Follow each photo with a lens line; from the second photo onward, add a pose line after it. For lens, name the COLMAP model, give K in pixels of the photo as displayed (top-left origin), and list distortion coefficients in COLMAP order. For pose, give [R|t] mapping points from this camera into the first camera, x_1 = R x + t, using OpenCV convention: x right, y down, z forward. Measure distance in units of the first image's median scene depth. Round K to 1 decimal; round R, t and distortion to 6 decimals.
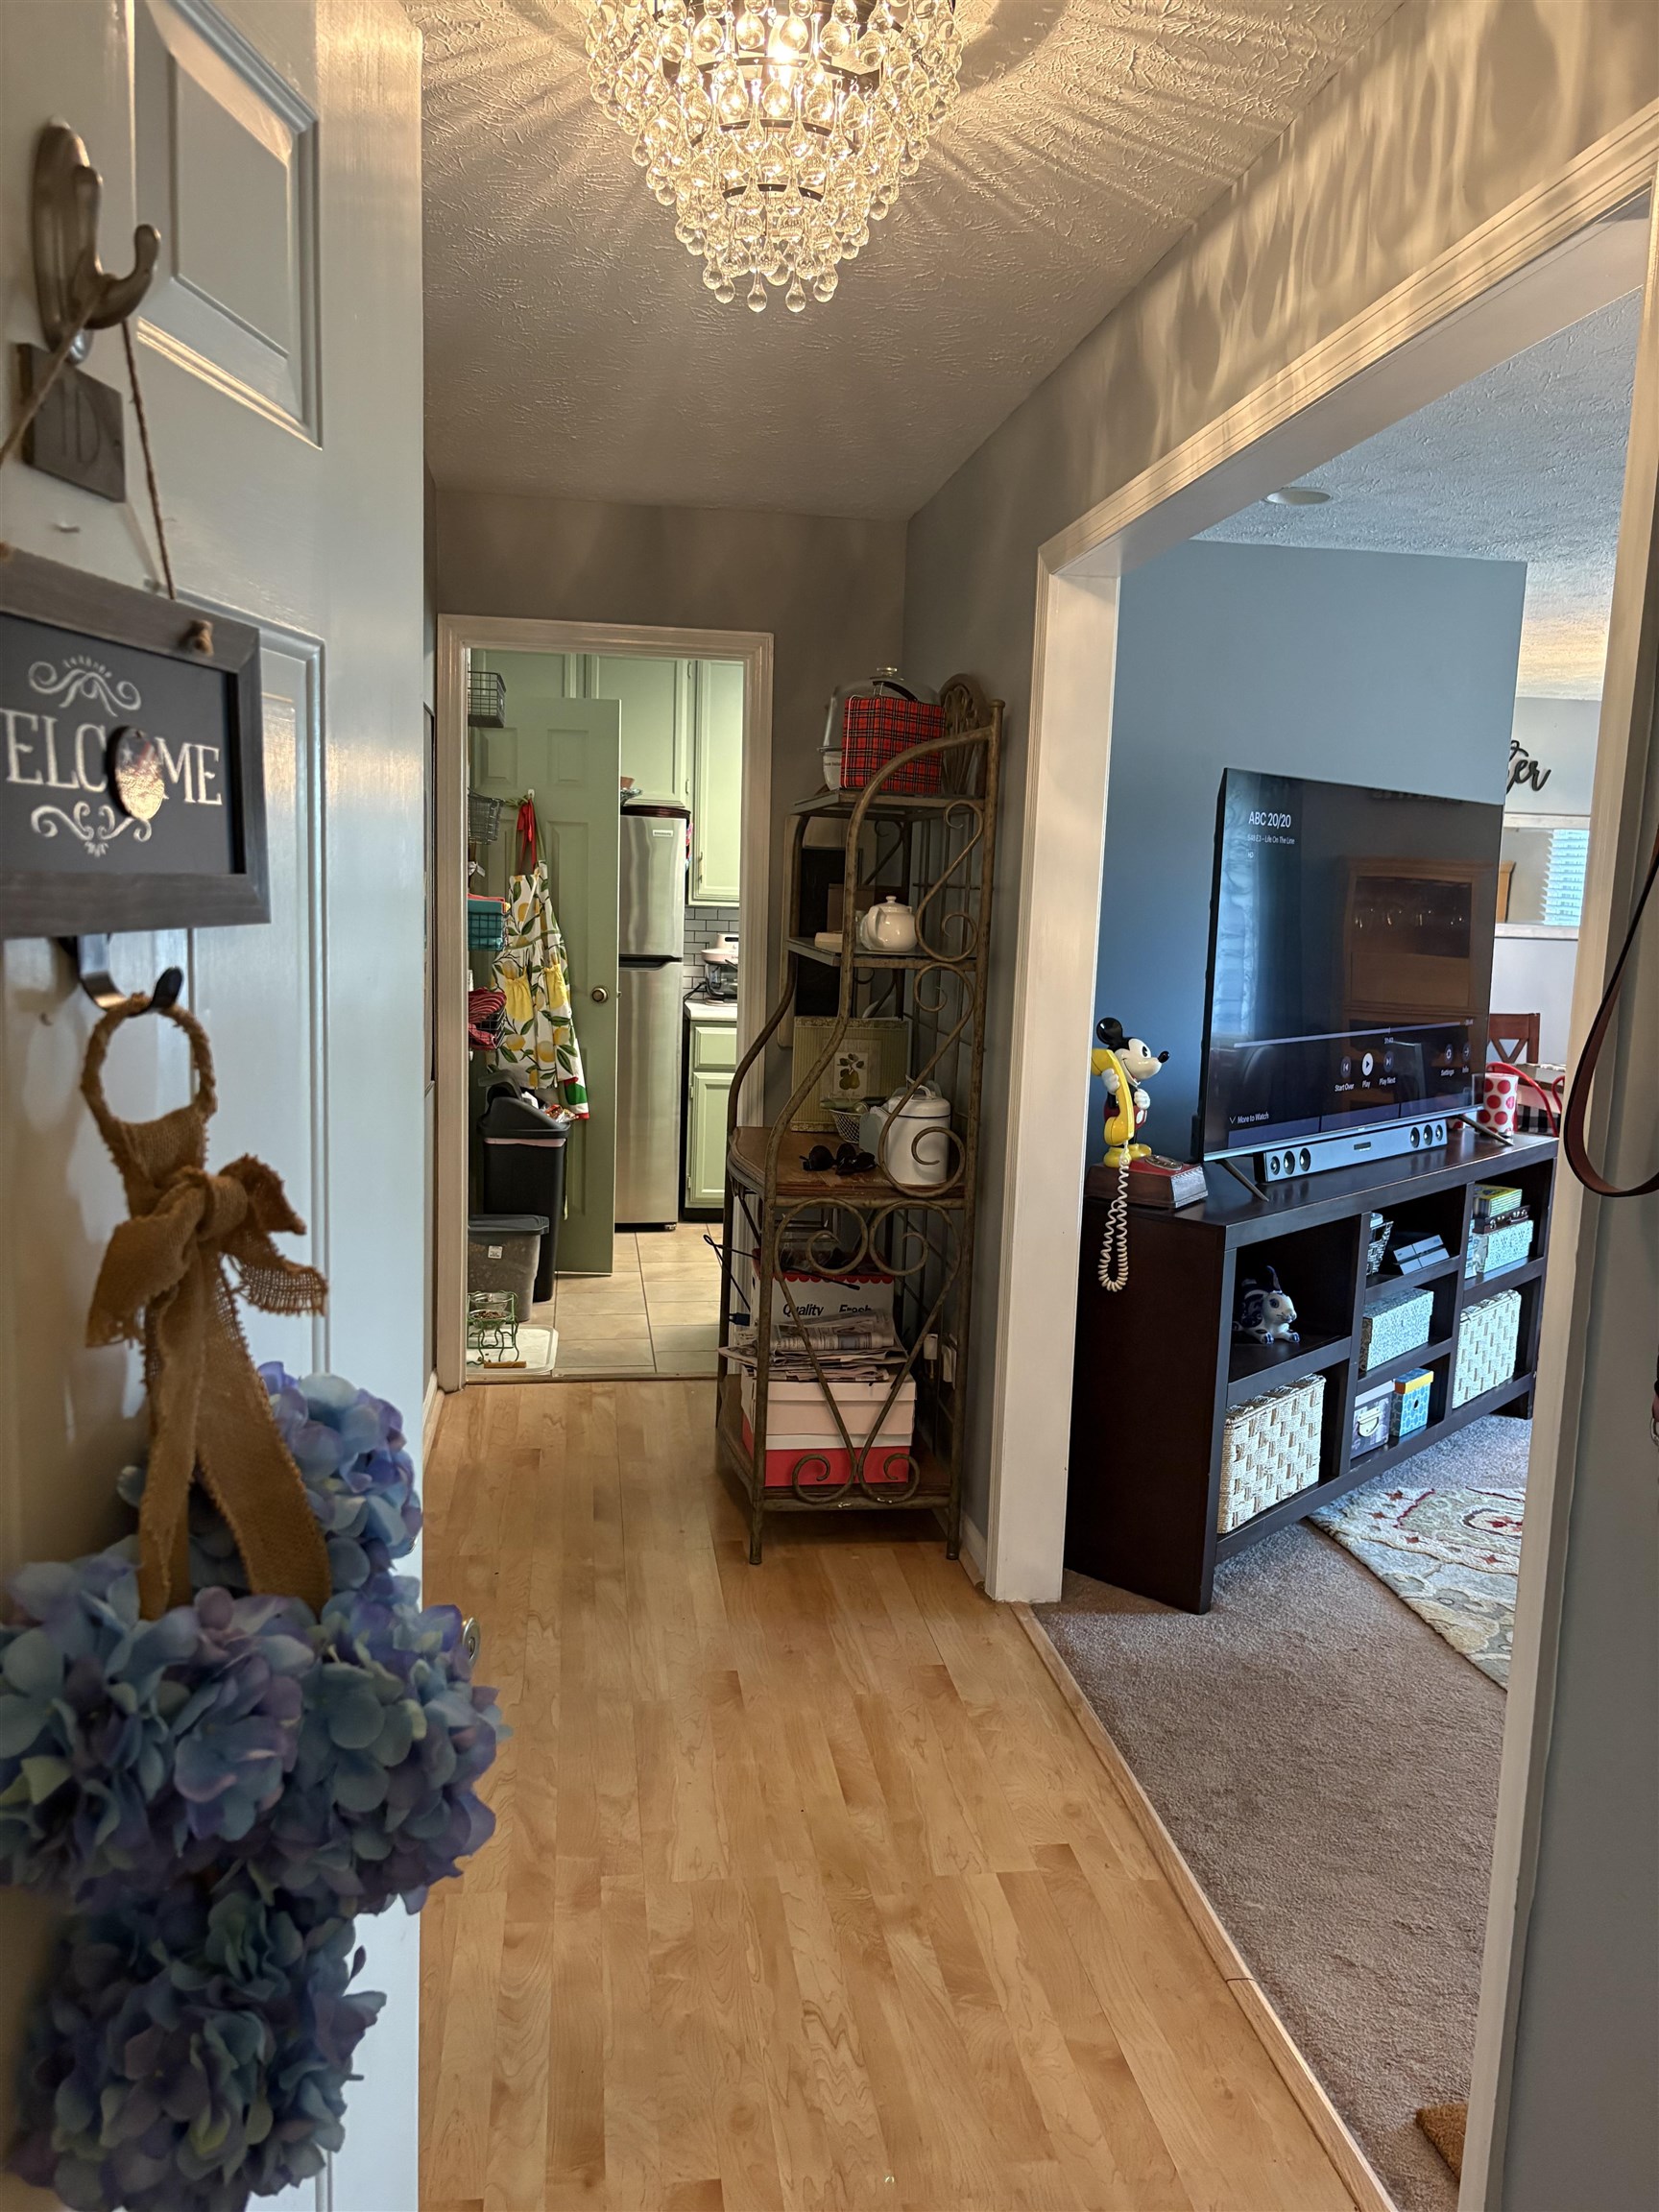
lens RADIAL K [[1682.8, 0, 824.8], [0, 1682.8, 1126.2], [0, 0, 1]] dist [0.051577, -0.051800]
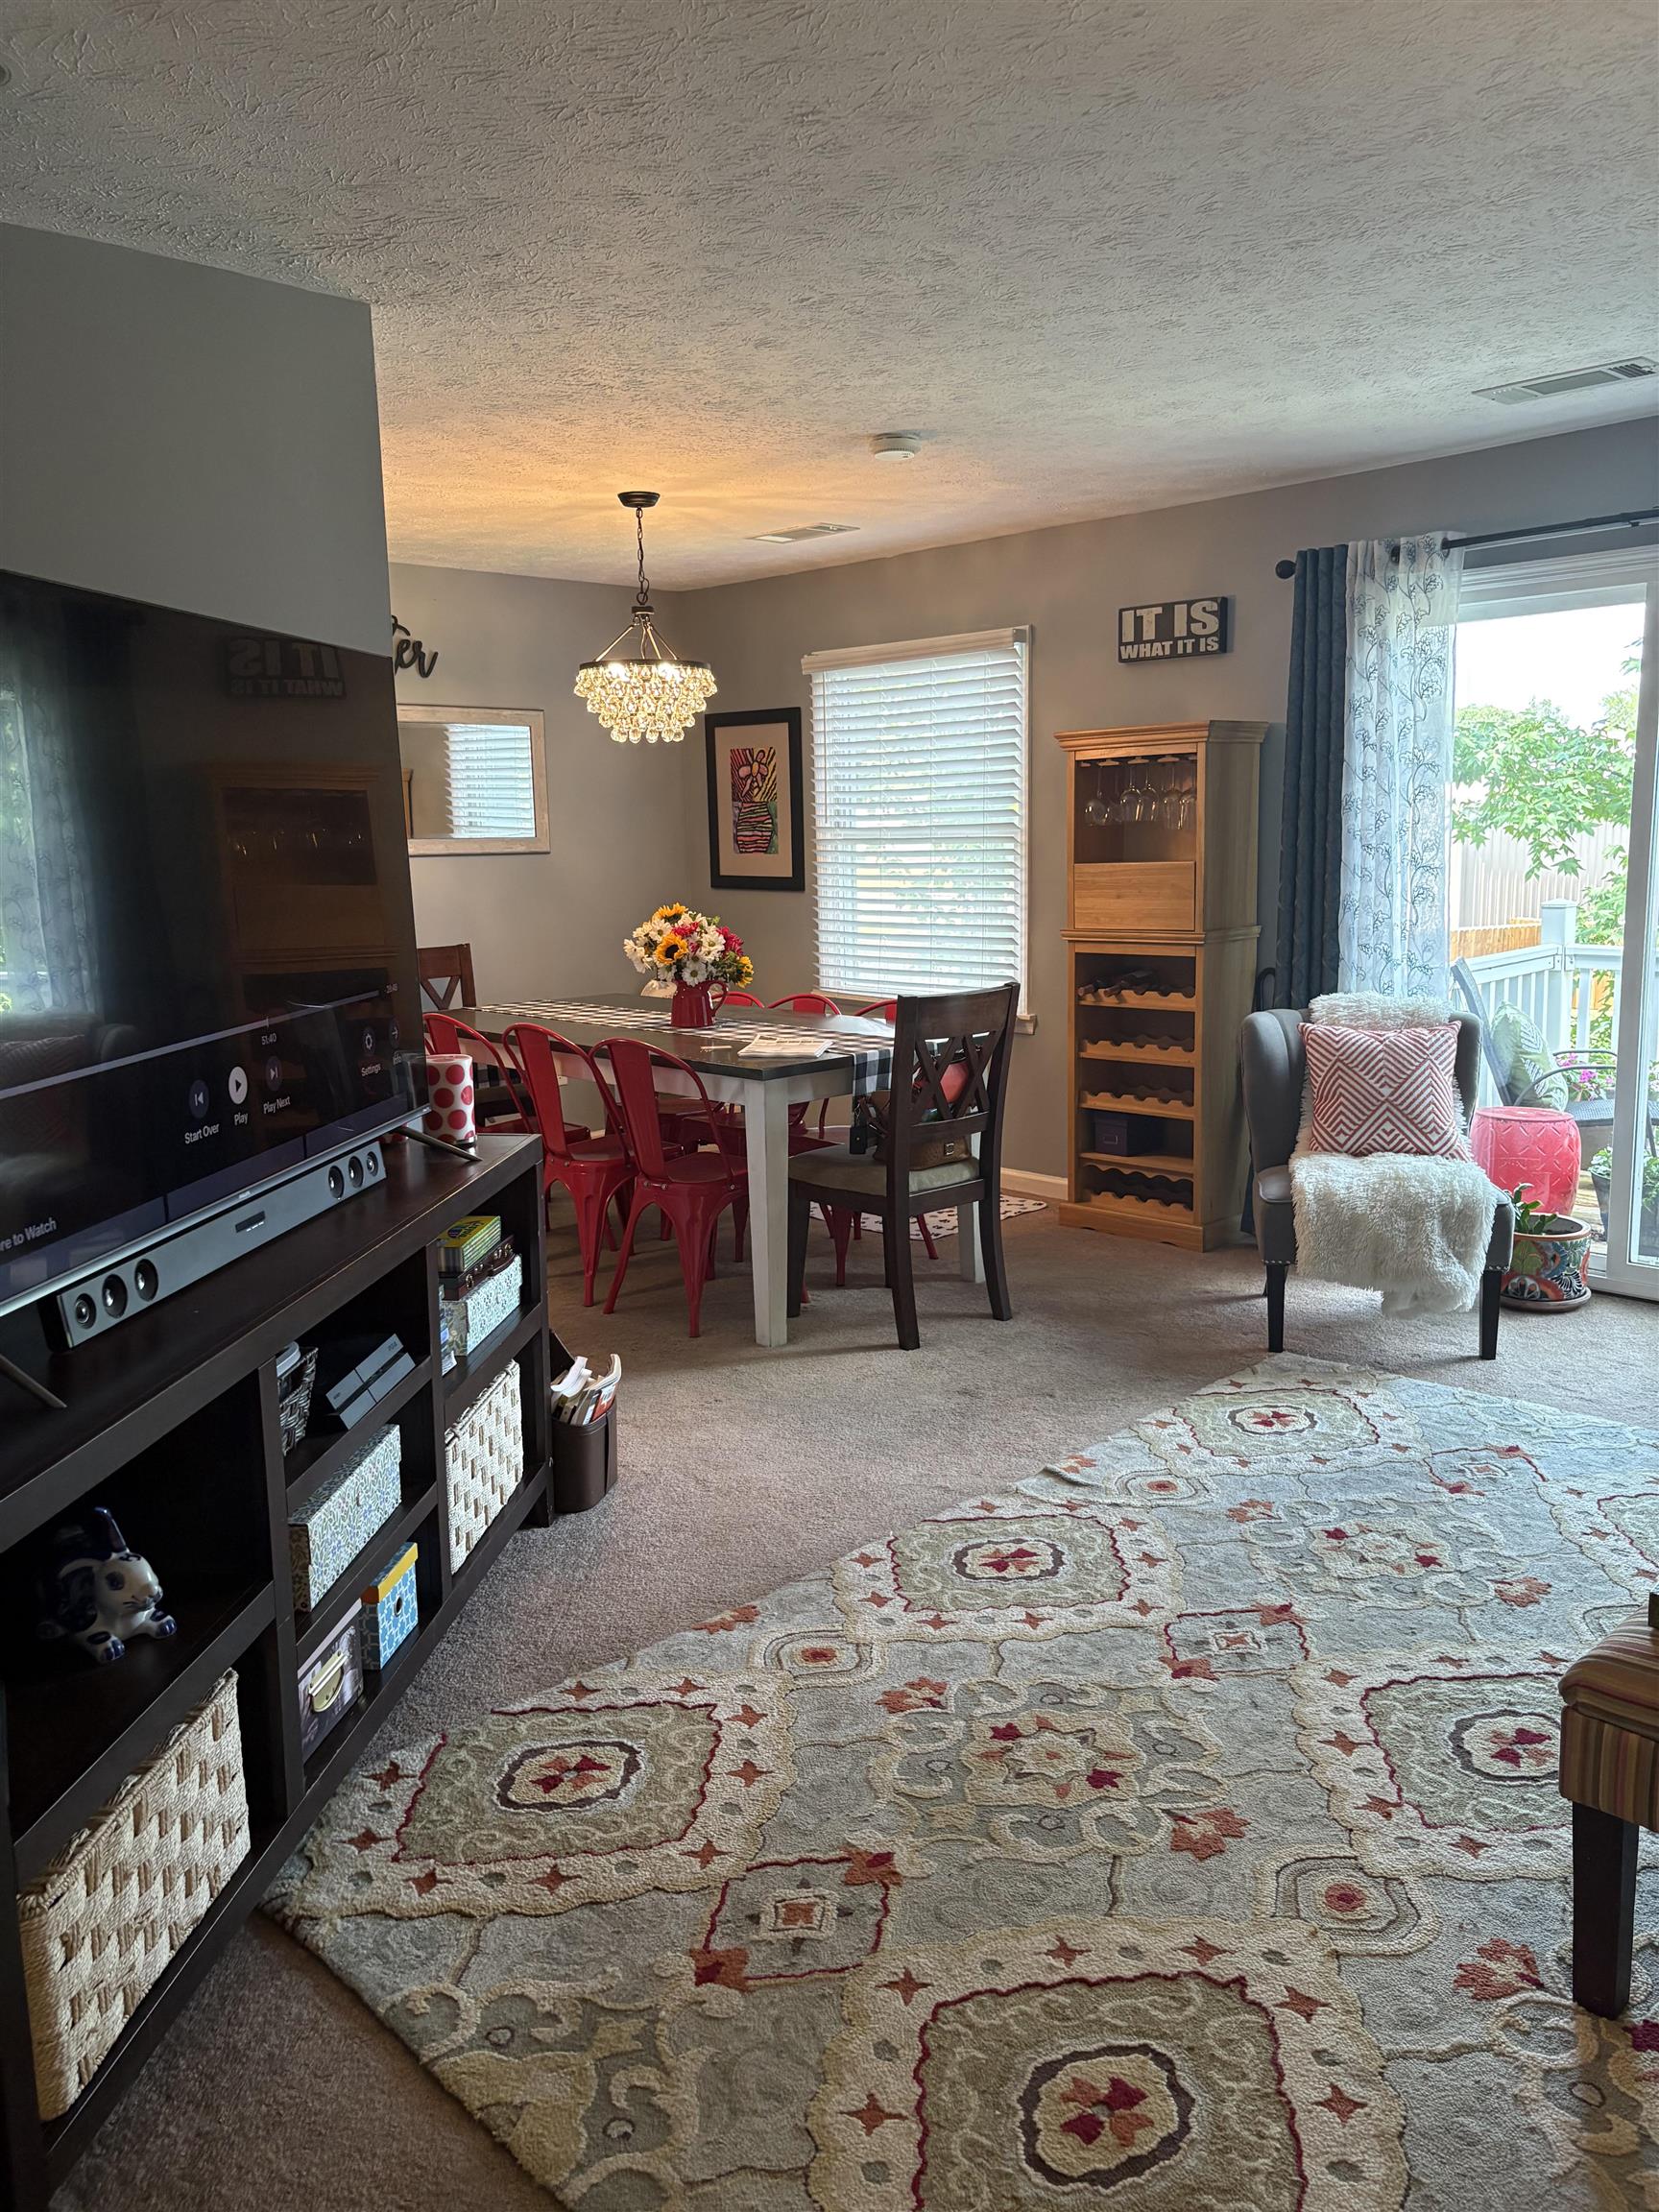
lens RADIAL K [[1659.3, 0, 853.3], [0, 1659.3, 1098.8], [0, 0, 1]] dist [0.014351, -0.001851]
pose [[0.801603, -0.145778, 0.579811, 0.173980], [0.127870, 0.989180, 0.071920, -0.051470], [-0.584022, 0.016489, 0.811571, 0.449747]]
